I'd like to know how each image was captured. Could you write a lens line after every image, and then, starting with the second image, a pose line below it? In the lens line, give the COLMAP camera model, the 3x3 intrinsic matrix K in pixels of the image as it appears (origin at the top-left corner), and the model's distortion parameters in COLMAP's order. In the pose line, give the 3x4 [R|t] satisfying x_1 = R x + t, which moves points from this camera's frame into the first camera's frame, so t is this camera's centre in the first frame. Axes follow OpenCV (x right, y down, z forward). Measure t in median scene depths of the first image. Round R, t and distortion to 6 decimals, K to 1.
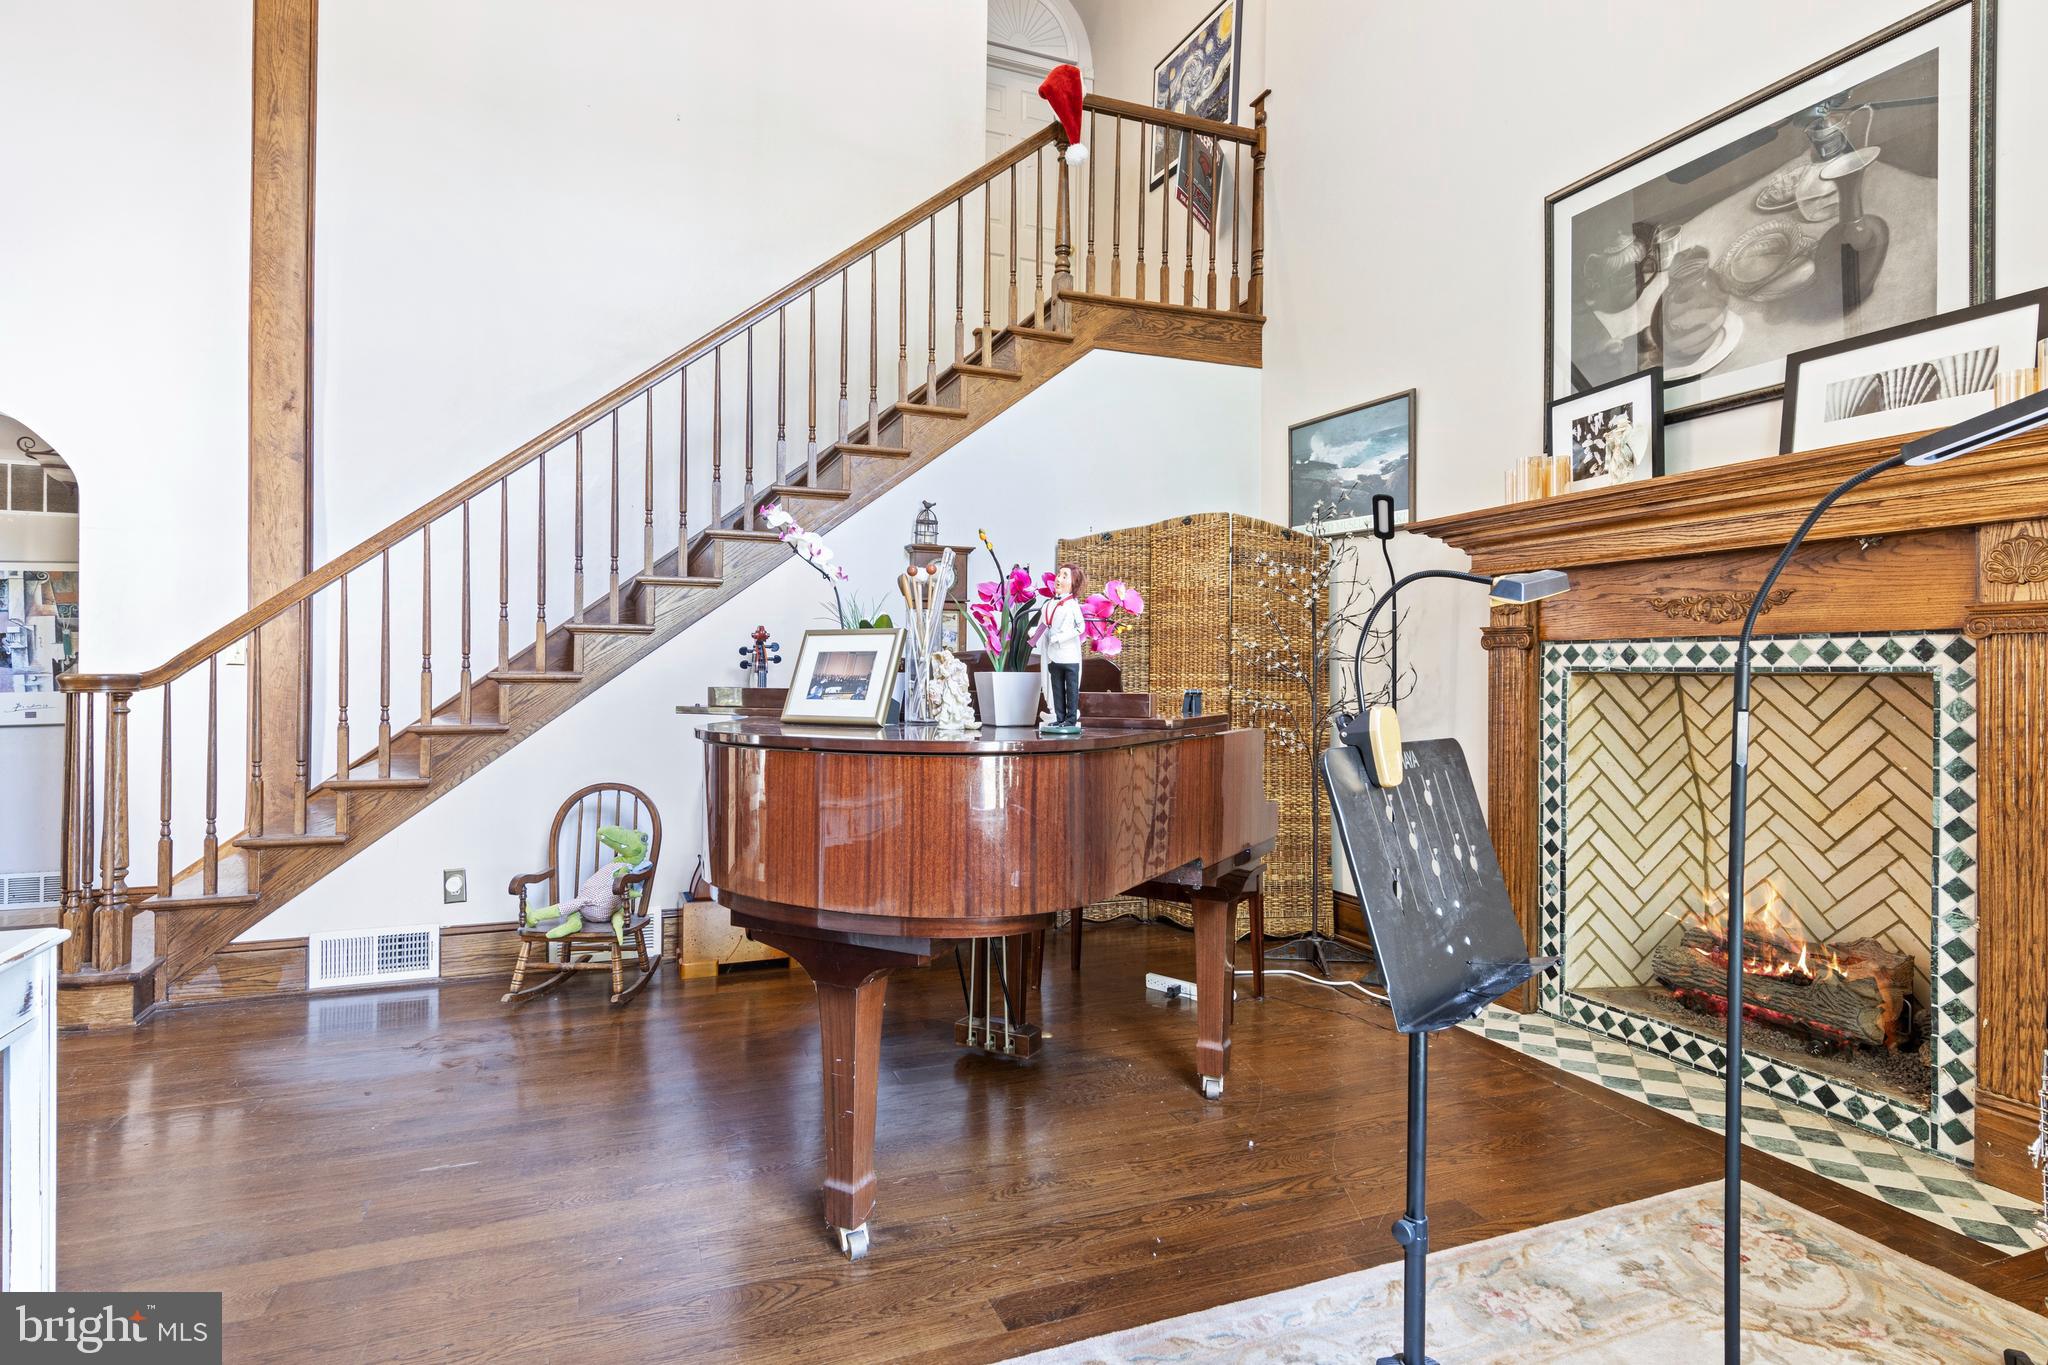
lens RADIAL K [[1047.6, 0, 1014.5], [0, 1047.6, 670.2], [0, 0, 1]] dist [0.015114, -0.004623]
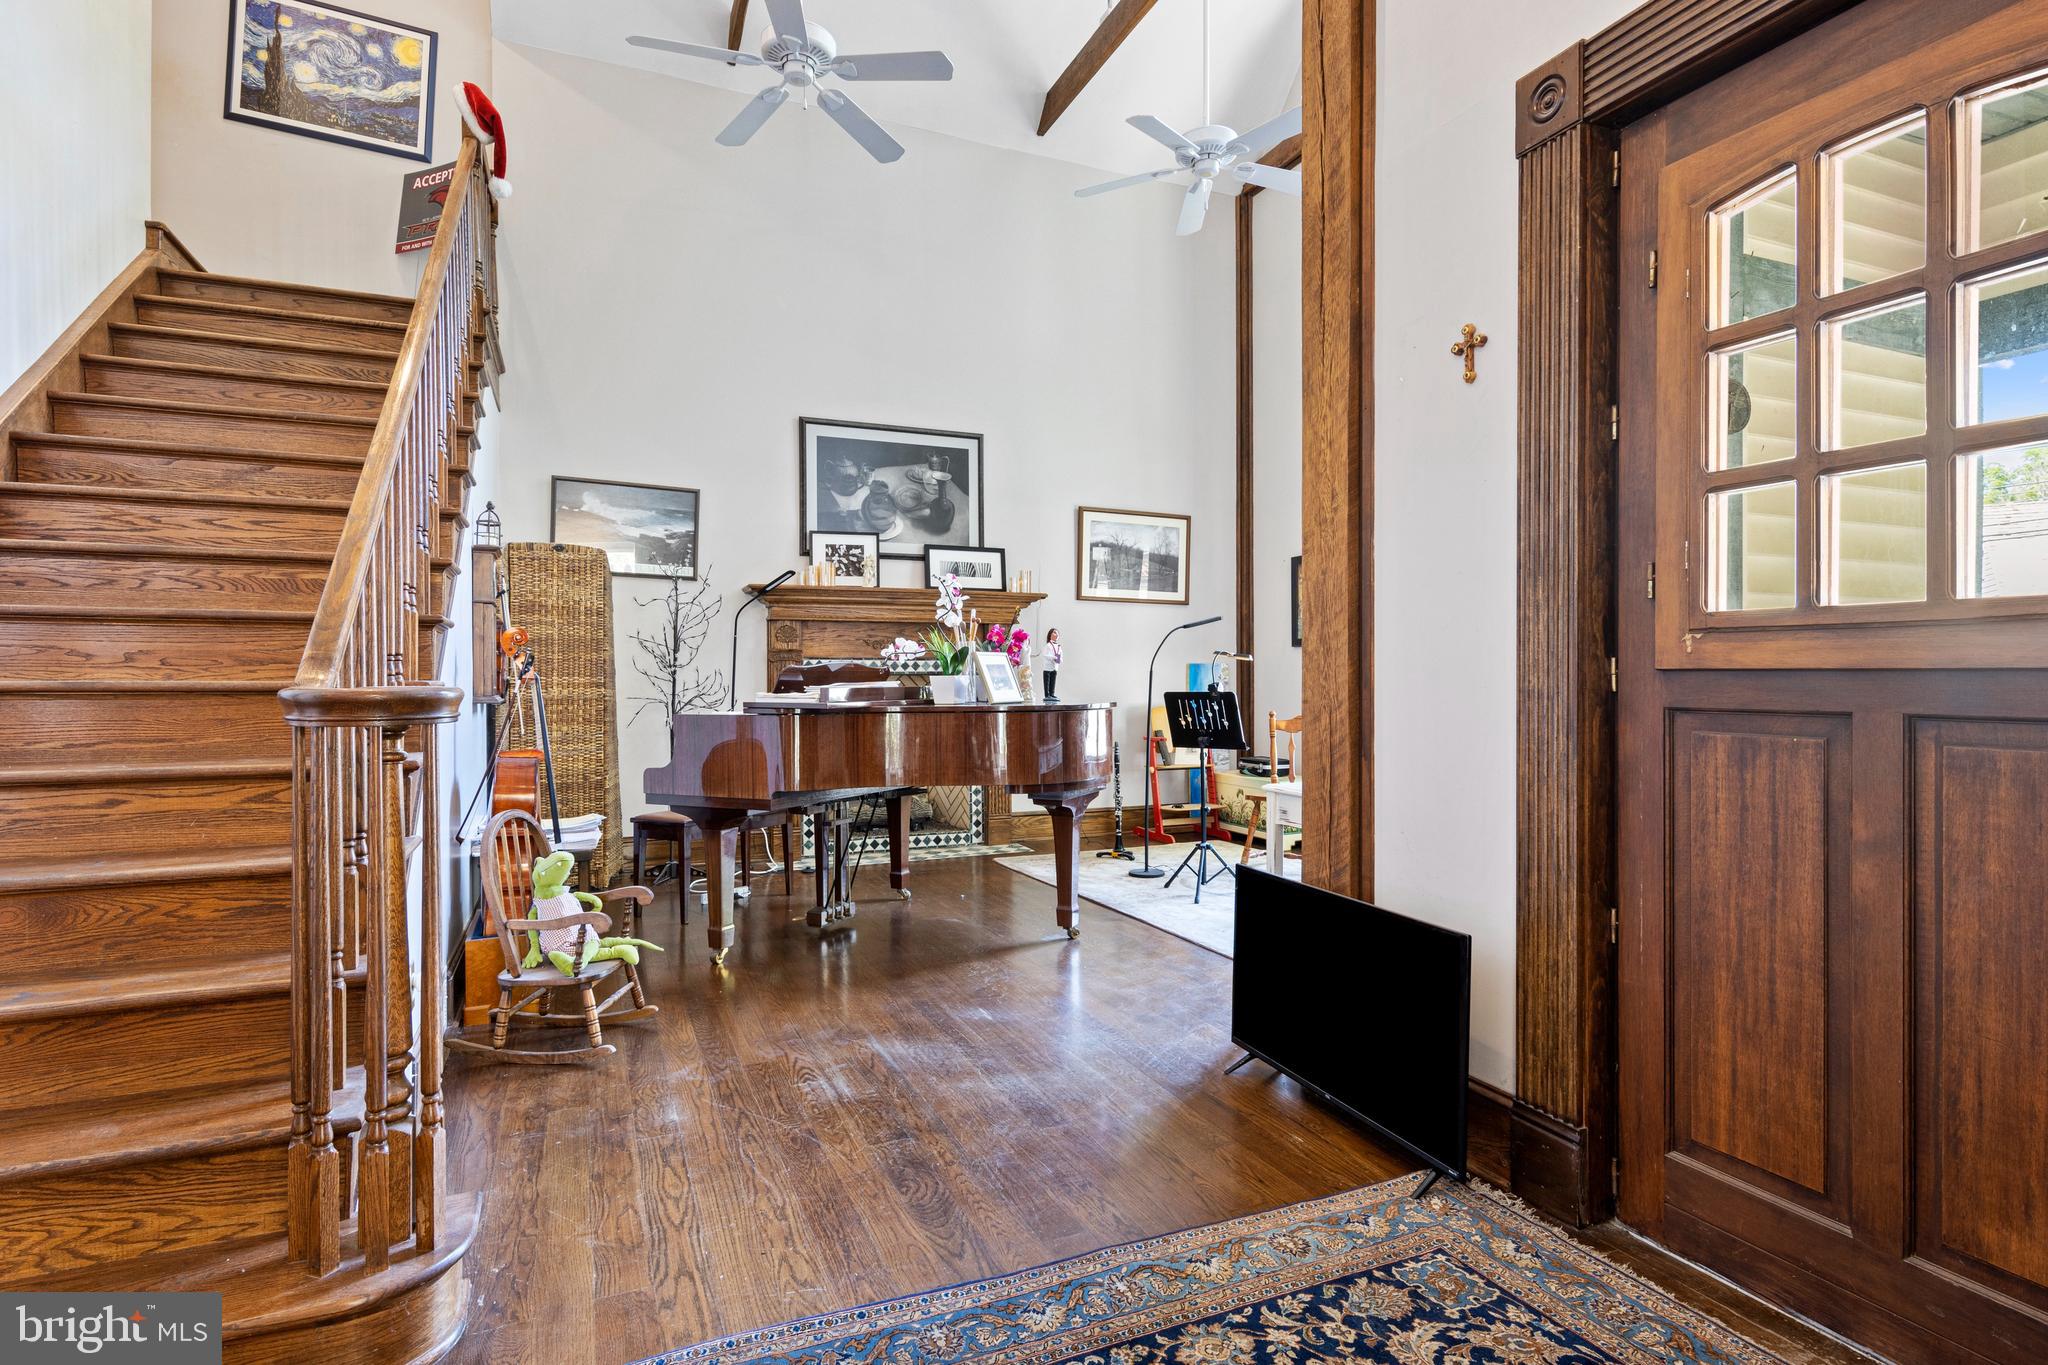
lens RADIAL K [[1047.6, 0, 1026.6], [0, 1047.6, 689.7], [0, 0, 1]] dist [0.015114, -0.004623]
pose [[-0.027567, -0.017689, 0.999463, -1.523411], [0.002615, 0.999839, 0.017768, -0.003385], [-0.999617, 0.003103, -0.027517, 0.740880]]
